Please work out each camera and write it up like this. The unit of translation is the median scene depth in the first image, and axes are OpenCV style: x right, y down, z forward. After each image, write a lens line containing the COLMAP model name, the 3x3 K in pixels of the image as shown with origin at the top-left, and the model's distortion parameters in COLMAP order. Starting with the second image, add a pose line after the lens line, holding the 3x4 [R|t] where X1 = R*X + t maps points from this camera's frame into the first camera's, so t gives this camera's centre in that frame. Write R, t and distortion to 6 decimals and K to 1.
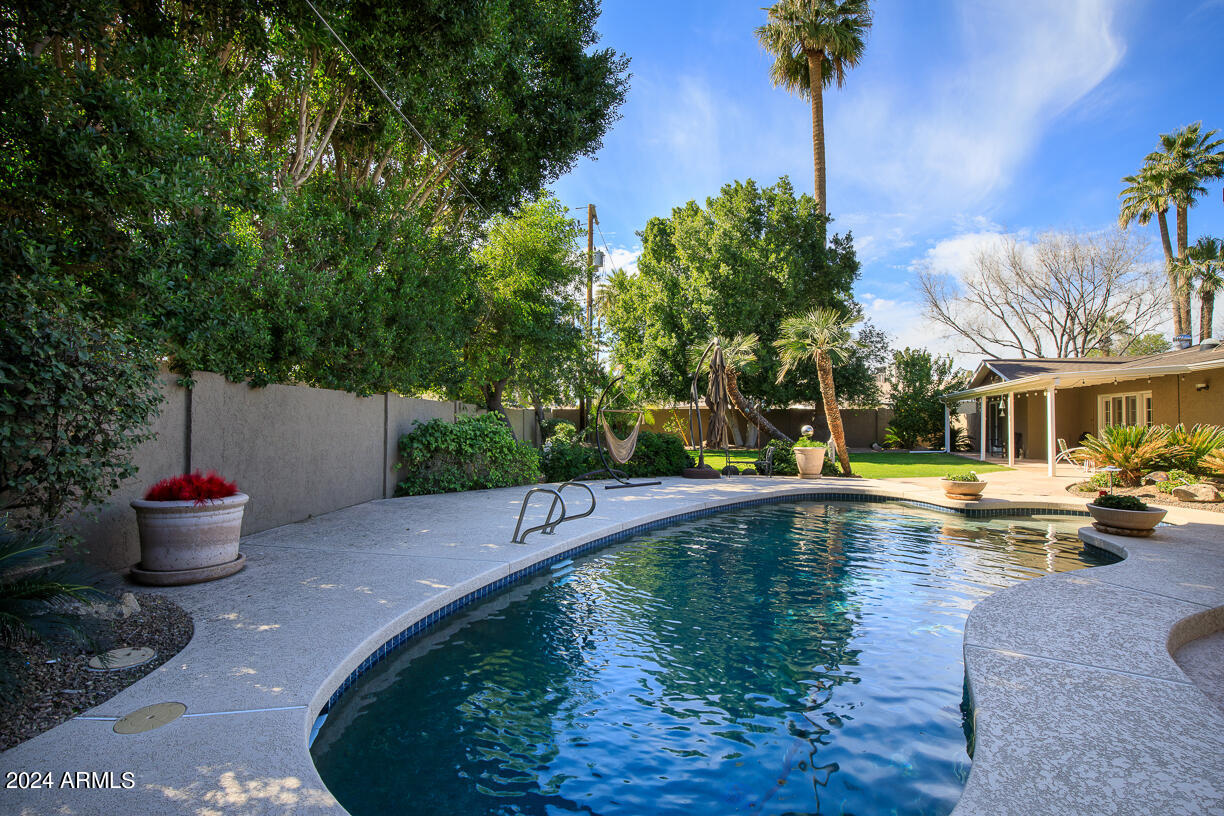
lens RADIAL K [[547.2, 0, 612.8], [0, 547.2, 409.9], [0, 0, 1]] dist [-0.038350, 0.006562]
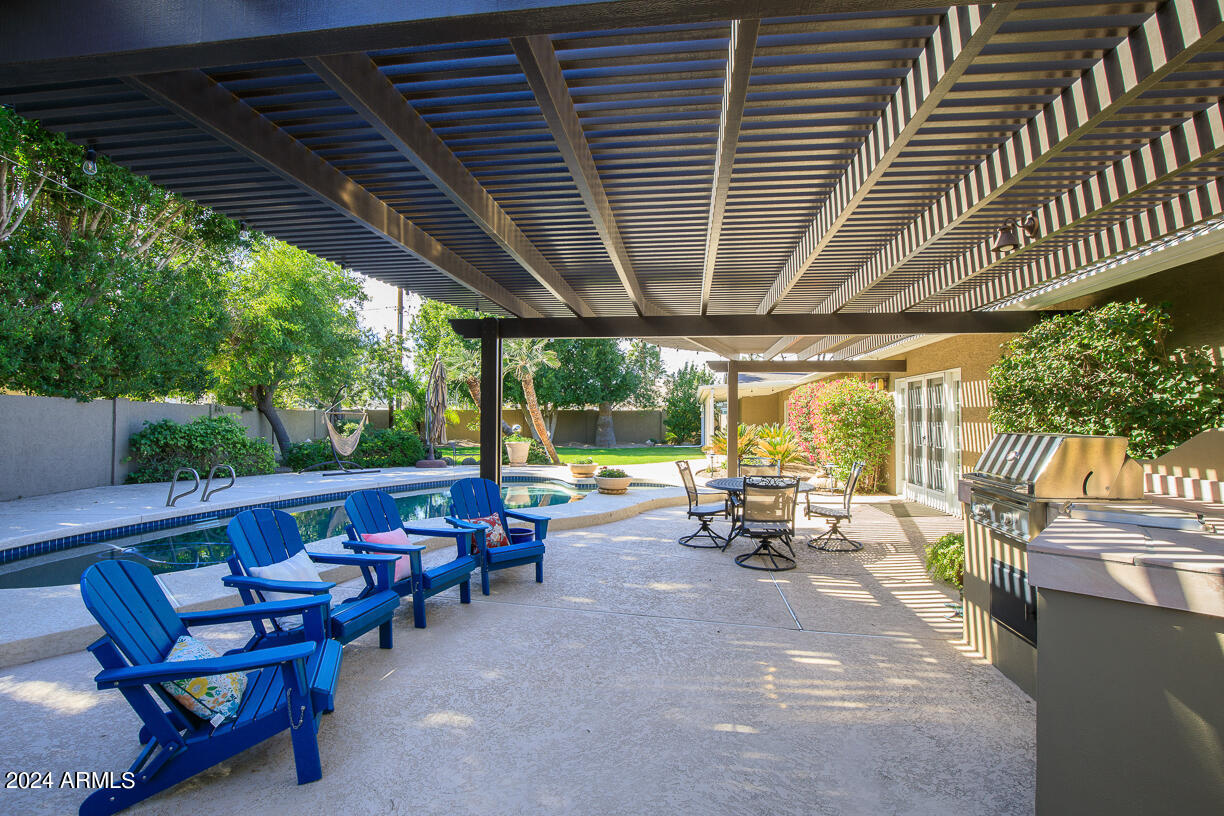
lens RADIAL K [[547.2, 0, 612.1], [0, 547.2, 411.5], [0, 0, 1]] dist [-0.038350, 0.006562]
pose [[0.976498, 0.002116, 0.215515, 0.227292], [-0.002989, 0.999989, 0.003722, -0.005411], [-0.215504, -0.004279, 0.976493, -0.217027]]
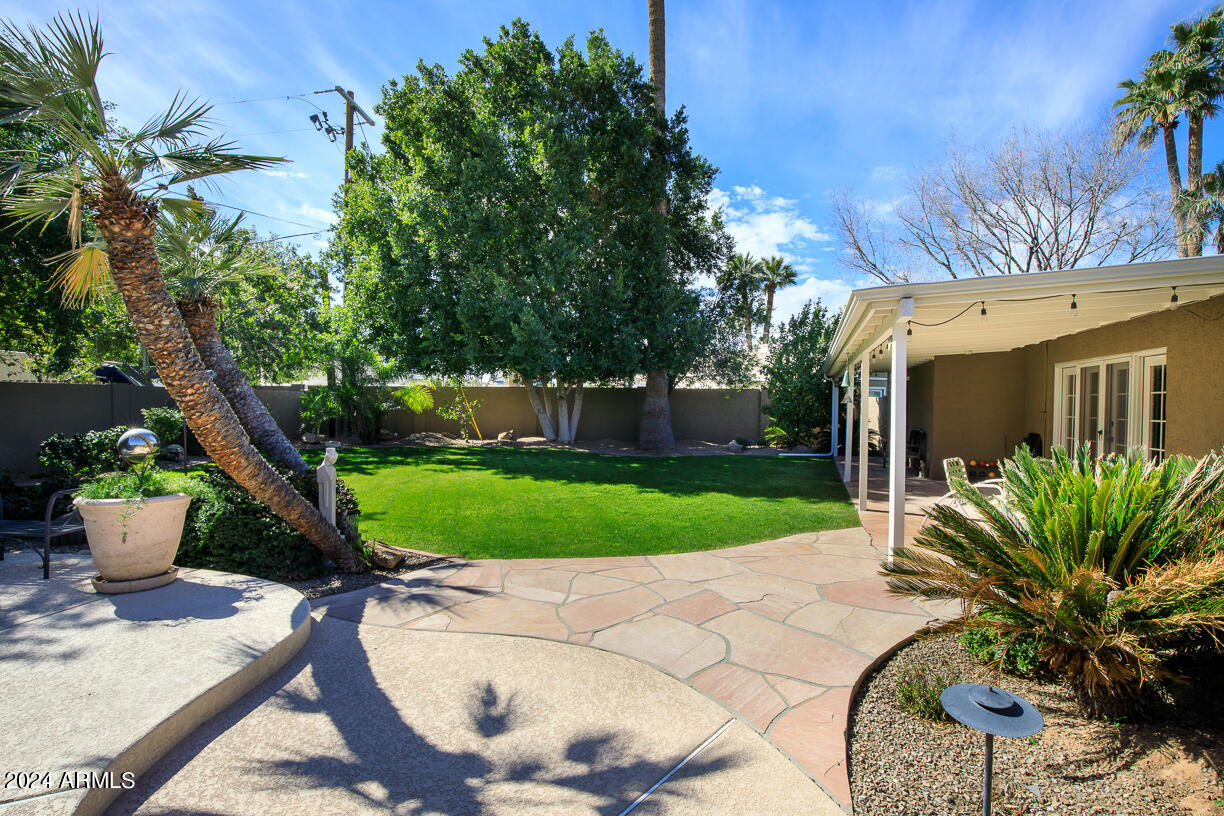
lens RADIAL K [[547.2, 0, 612.0], [0, 547.2, 409.8], [0, 0, 1]] dist [-0.038350, 0.006562]
pose [[0.999874, 0.009325, 0.012854, 0.492877], [-0.009797, 0.999263, 0.037108, 0.001718], [-0.012499, -0.037229, 0.999229, 0.503297]]
